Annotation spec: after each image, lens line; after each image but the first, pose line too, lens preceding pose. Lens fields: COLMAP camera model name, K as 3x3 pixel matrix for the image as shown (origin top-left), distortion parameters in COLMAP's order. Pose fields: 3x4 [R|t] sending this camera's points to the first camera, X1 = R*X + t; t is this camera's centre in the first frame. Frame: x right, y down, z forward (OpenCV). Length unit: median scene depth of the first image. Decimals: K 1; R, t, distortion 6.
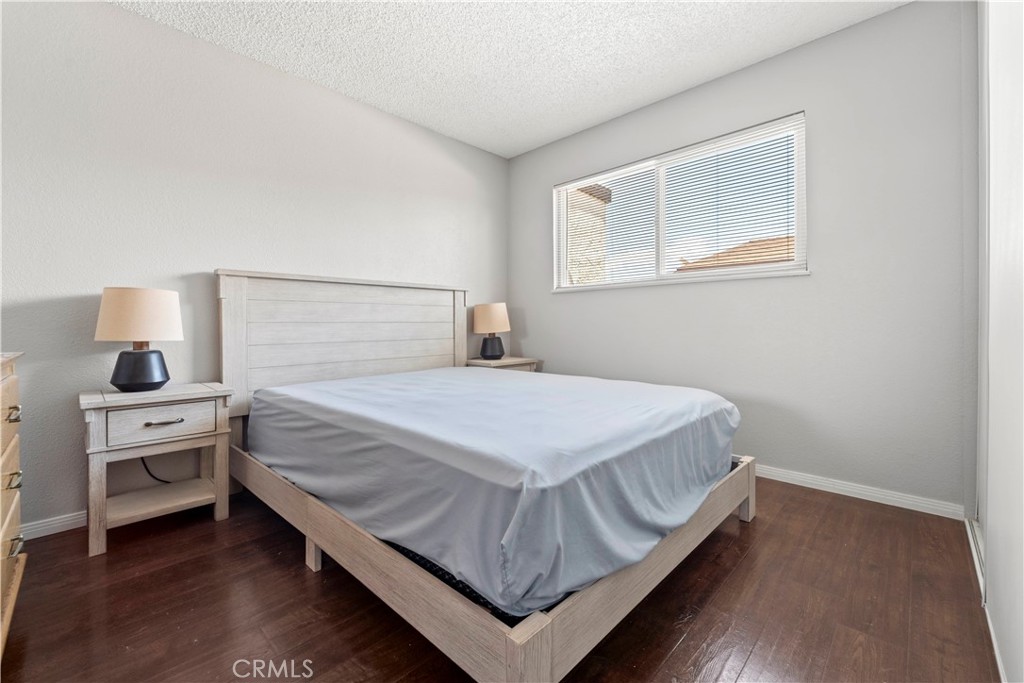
lens RADIAL K [[418.7, 0, 514.1], [0, 418.7, 333.8], [0, 0, 1]] dist [0.001244, -0.000235]
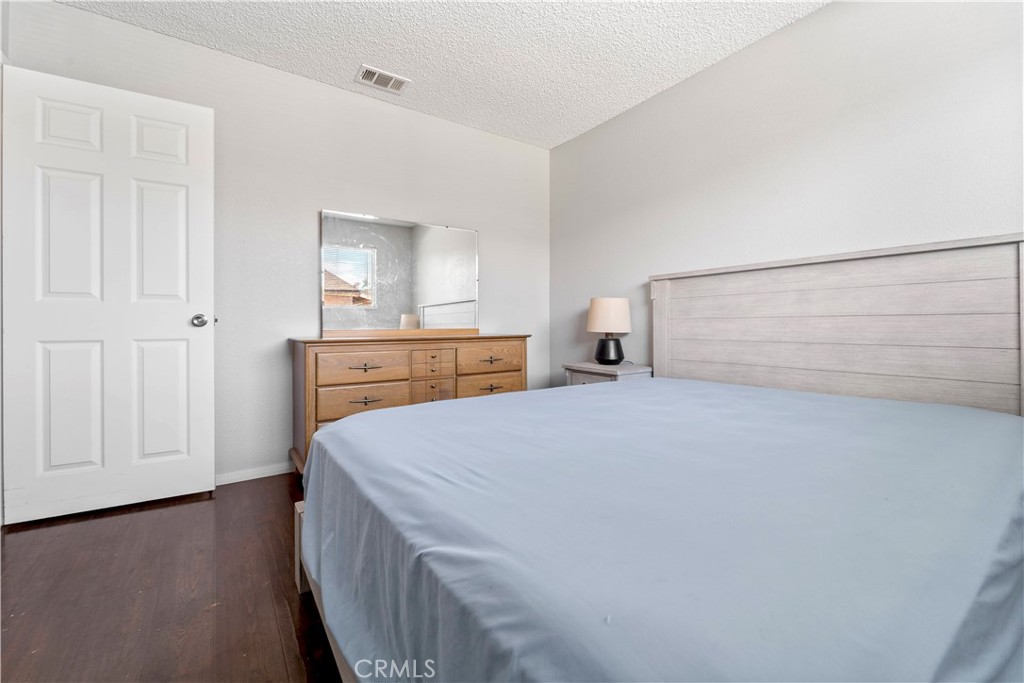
lens RADIAL K [[418.7, 0, 505.9], [0, 418.7, 332.2], [0, 0, 1]] dist [0.001244, -0.000235]
pose [[-0.201853, 0.023798, -0.979127, 0.603596], [-0.013389, 0.999544, 0.027055, -0.017241], [0.979324, 0.018570, -0.201442, 0.825484]]
